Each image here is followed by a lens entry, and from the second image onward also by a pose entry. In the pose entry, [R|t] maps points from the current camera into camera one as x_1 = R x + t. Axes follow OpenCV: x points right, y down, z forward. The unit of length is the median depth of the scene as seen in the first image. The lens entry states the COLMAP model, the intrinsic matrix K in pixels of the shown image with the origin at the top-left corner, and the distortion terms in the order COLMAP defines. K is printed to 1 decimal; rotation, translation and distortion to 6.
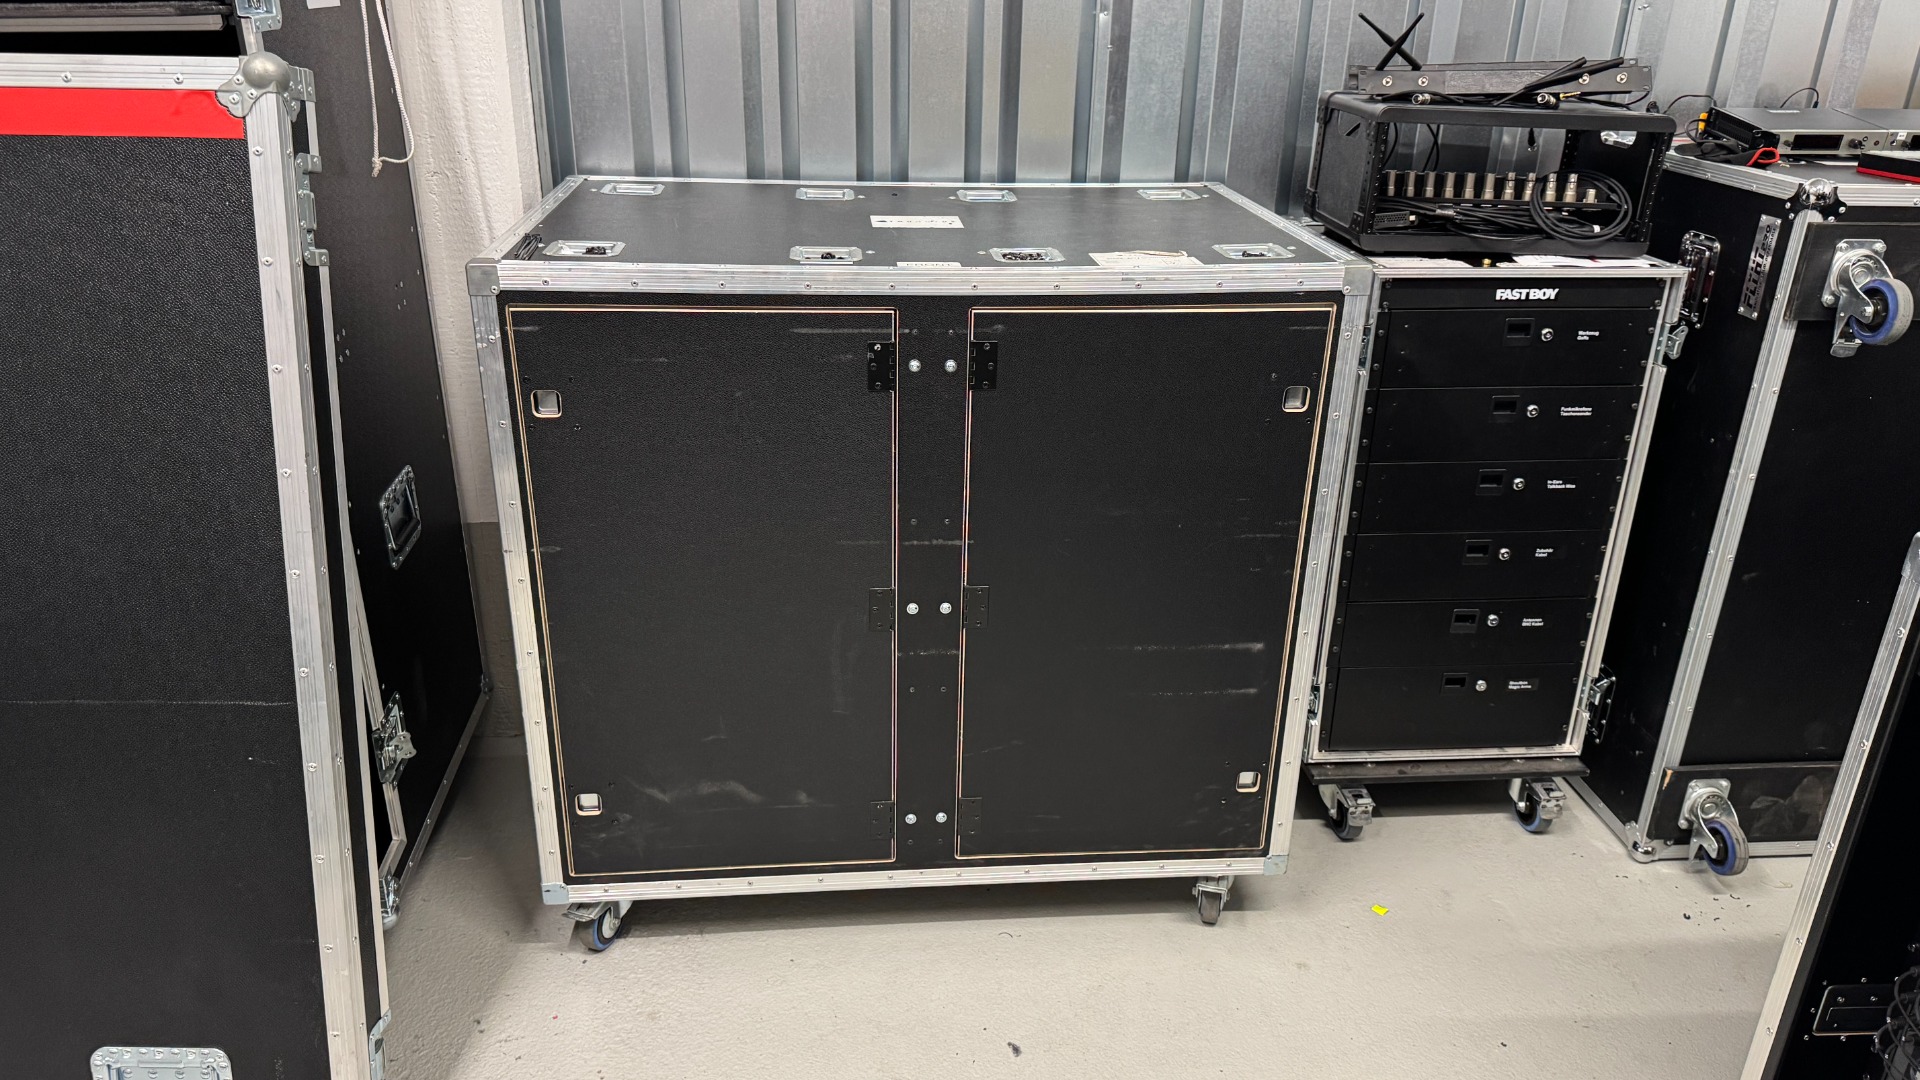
lens RADIAL K [[1348.8, 0, 969.7], [0, 1348.8, 543.4], [0, 0, 1]] dist [0.133399, -0.322771]
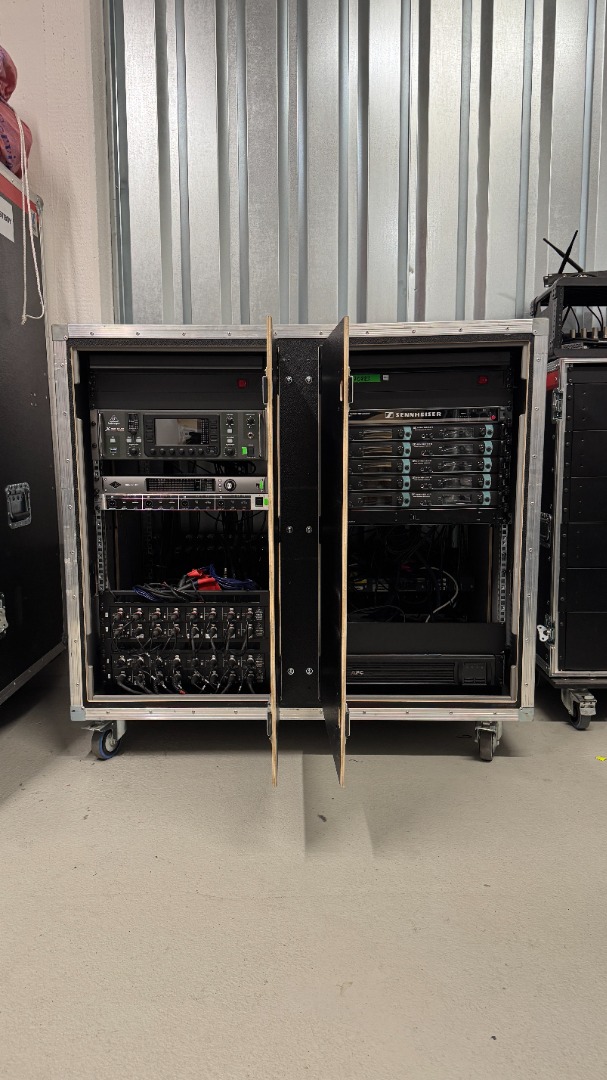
lens RADIAL K [[763.7, 0, 303.5], [0, 763.7, 540.0], [0, 0, 1]] dist [0.075998, -0.181955]
pose [[0.992747, -0.014994, -0.119280, 0.078059], [-0.018147, 0.962131, -0.271983, 0.281906], [0.118841, 0.272175, 0.954881, 0.075475]]
